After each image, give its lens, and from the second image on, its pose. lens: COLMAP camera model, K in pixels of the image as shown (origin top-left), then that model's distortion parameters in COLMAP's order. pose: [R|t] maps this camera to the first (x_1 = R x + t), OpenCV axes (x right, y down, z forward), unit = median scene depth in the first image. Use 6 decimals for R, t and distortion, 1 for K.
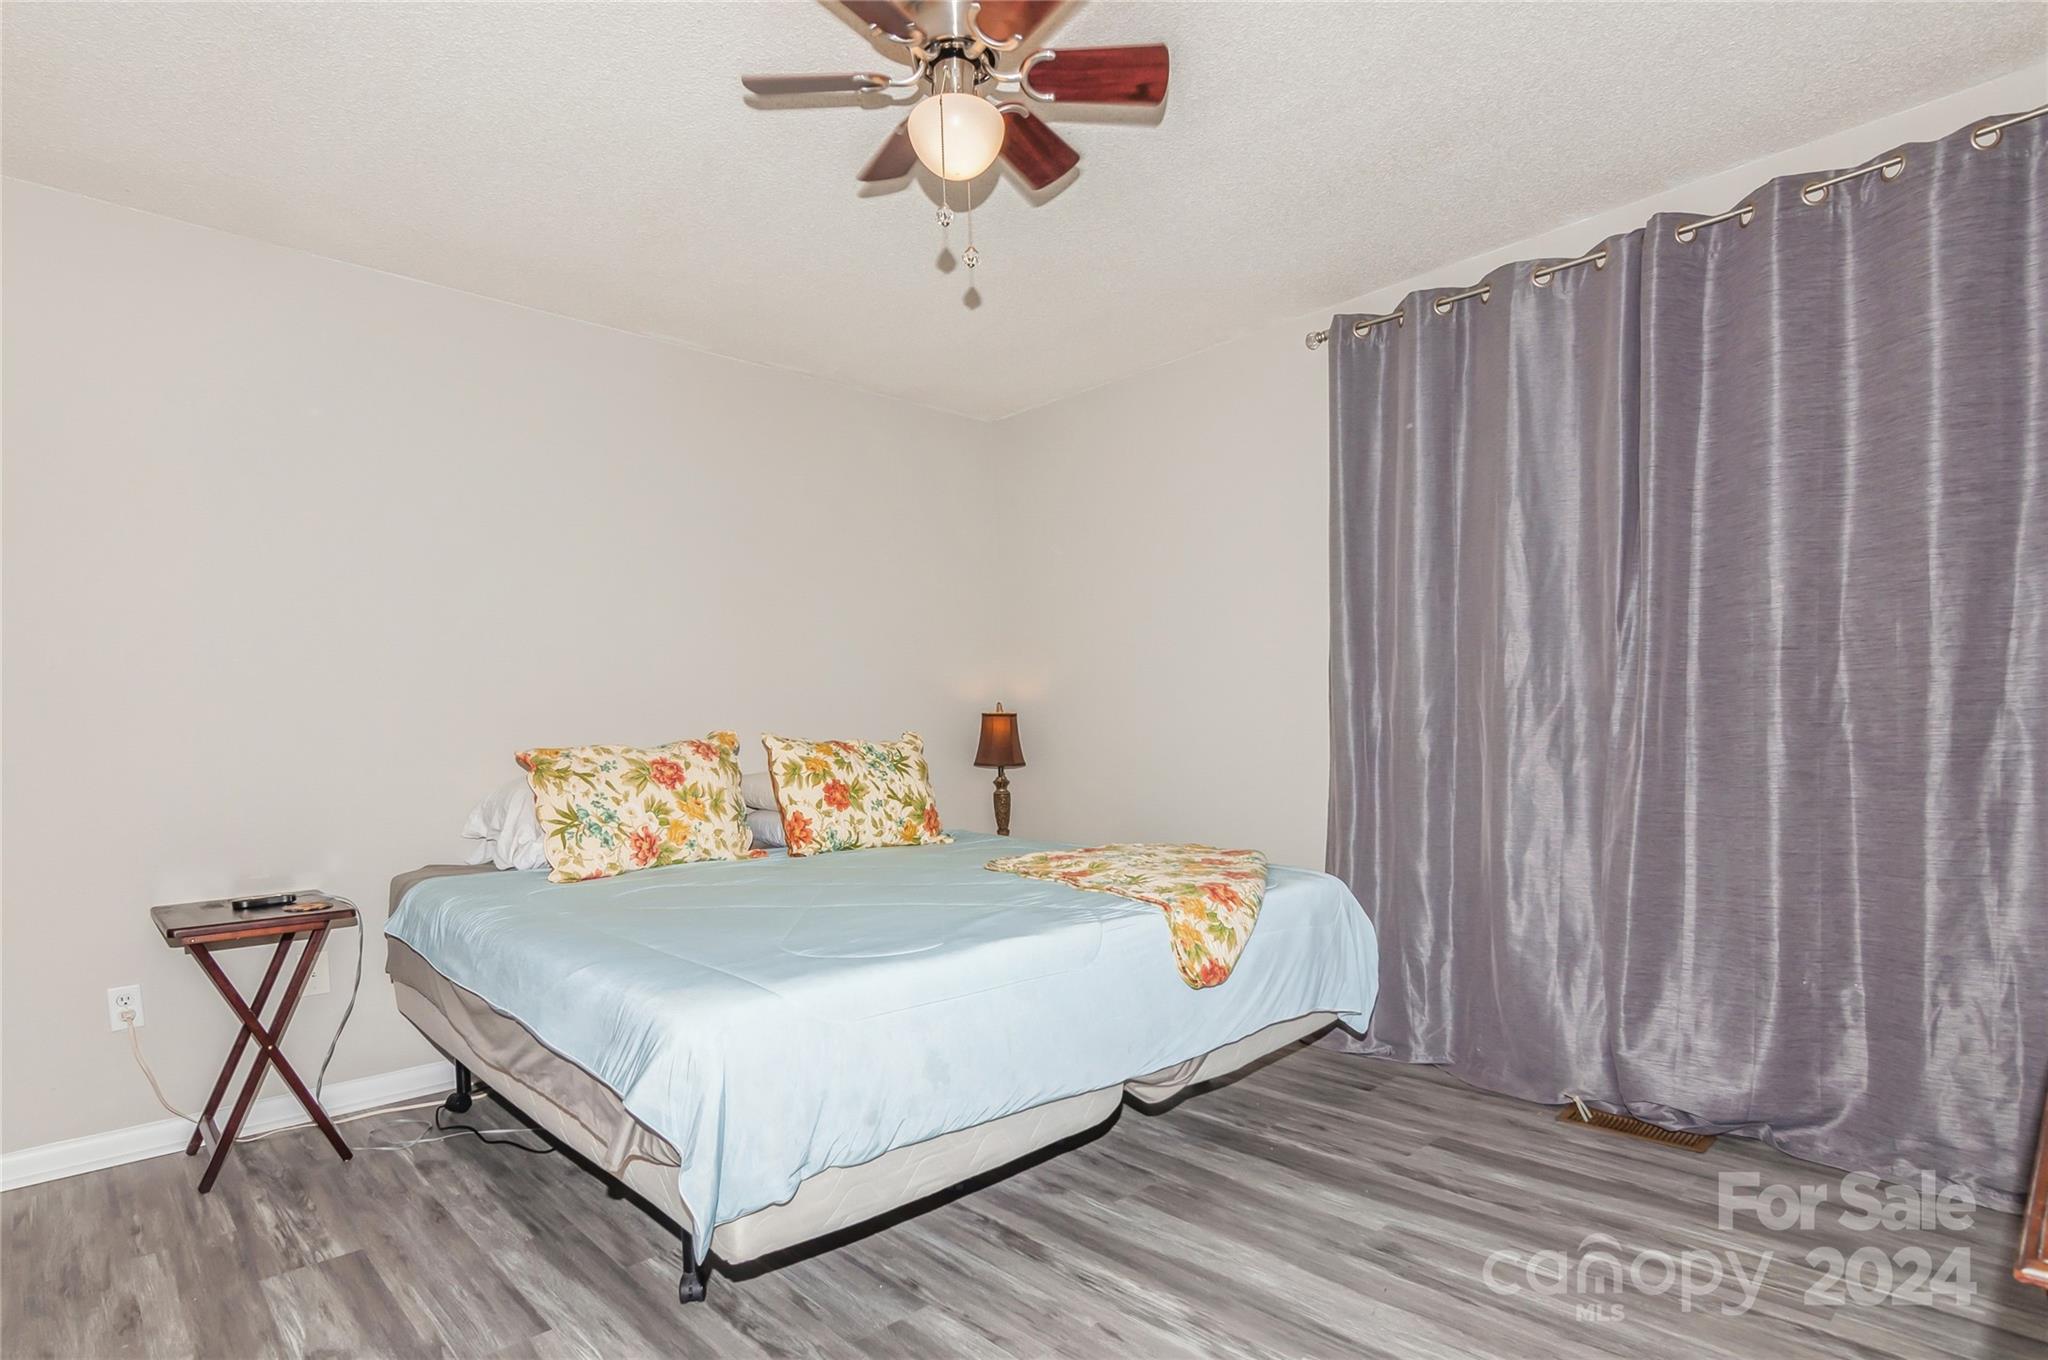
lens RADIAL K [[1050.1, 0, 1000.4], [0, 1050.1, 796.2], [0, 0, 1]] dist [0.004391, -0.000508]
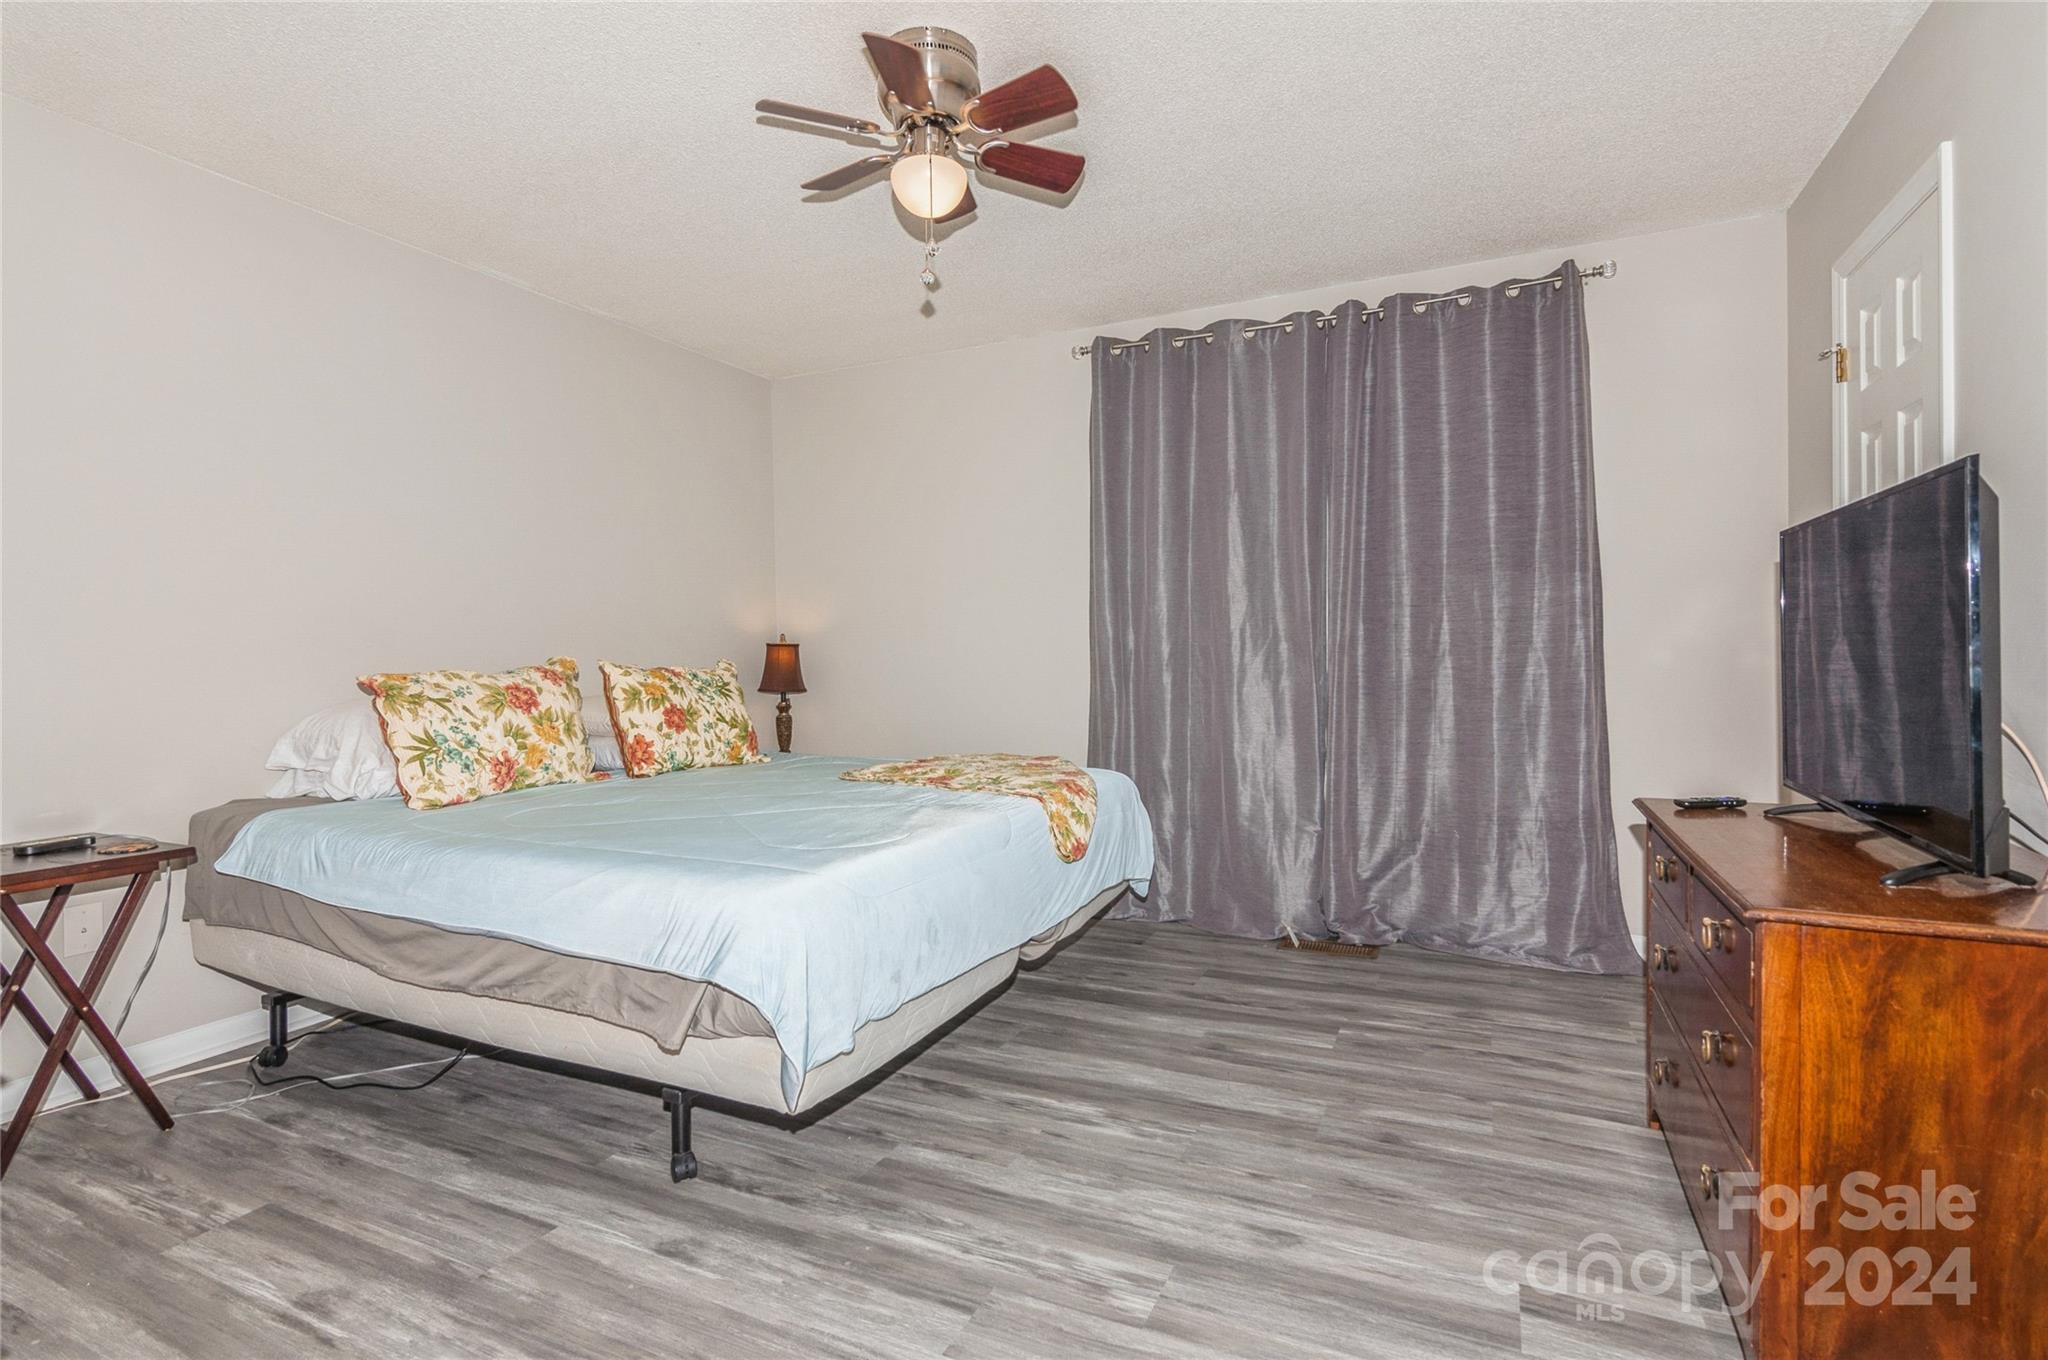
lens RADIAL K [[987.3, 0, 1014.9], [0, 987.3, 677.0], [0, 0, 1]] dist [0.002545, -0.000470]
pose [[0.930361, -0.001175, 0.366644, -0.227300], [0.019215, 0.998777, -0.045557, 0.010389], [-0.366142, 0.049429, 0.929245, -0.063758]]
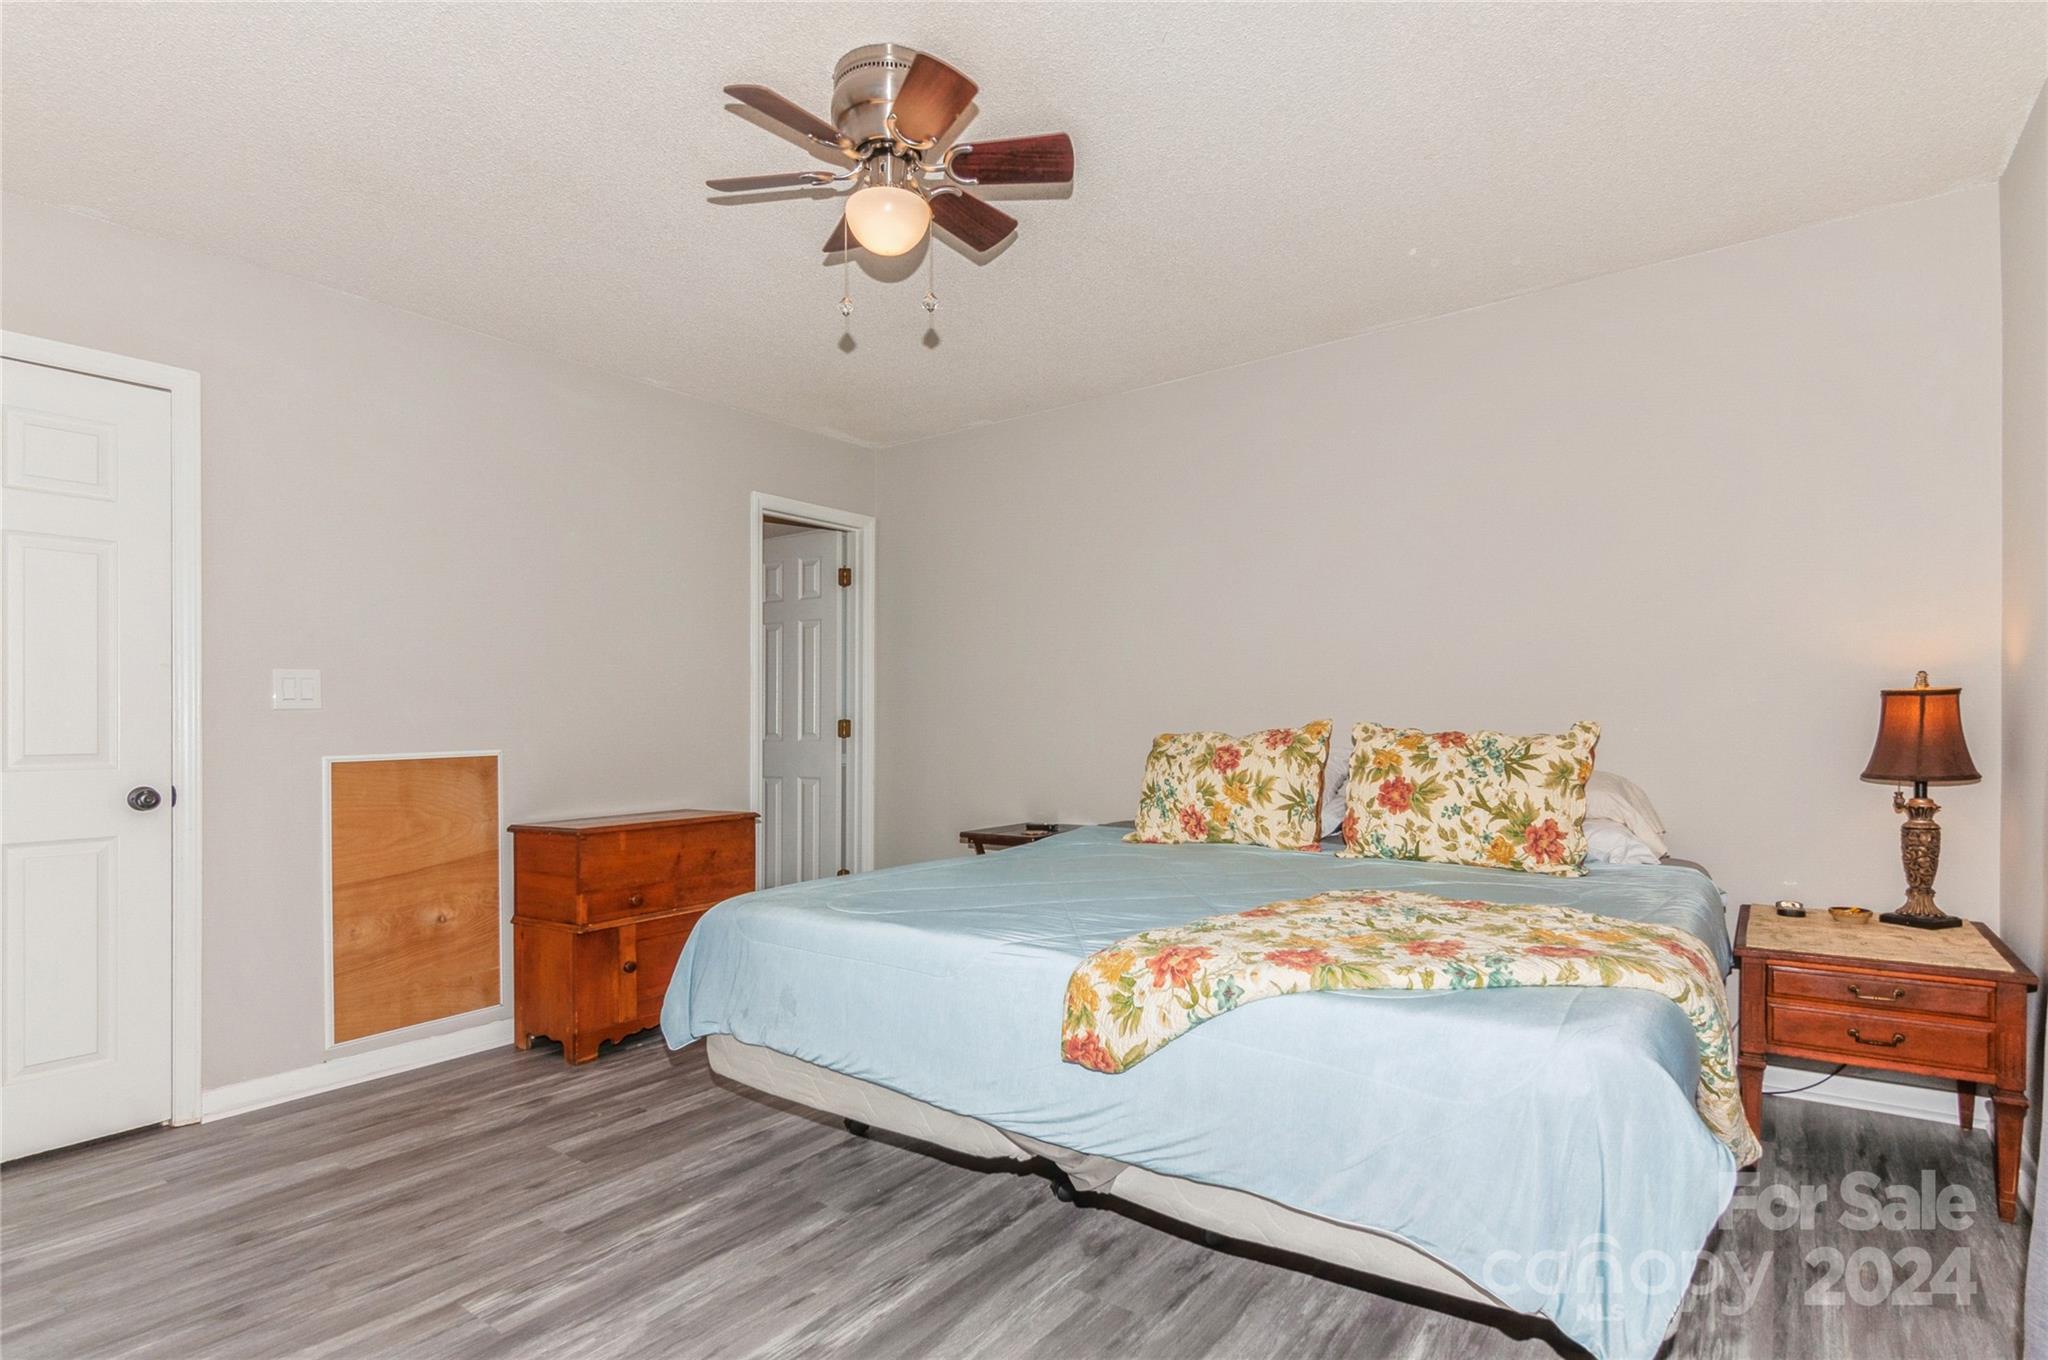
lens RADIAL K [[1011.4, 0, 1030.0], [0, 1011.4, 732.8], [0, 0, 1]] dist [0.001073, 0.000000]
pose [[0.202512, 0.025838, -0.978939, 0.681804], [-0.055513, 0.998347, 0.014867, -0.054315], [0.977705, 0.051333, 0.203612, 0.595914]]
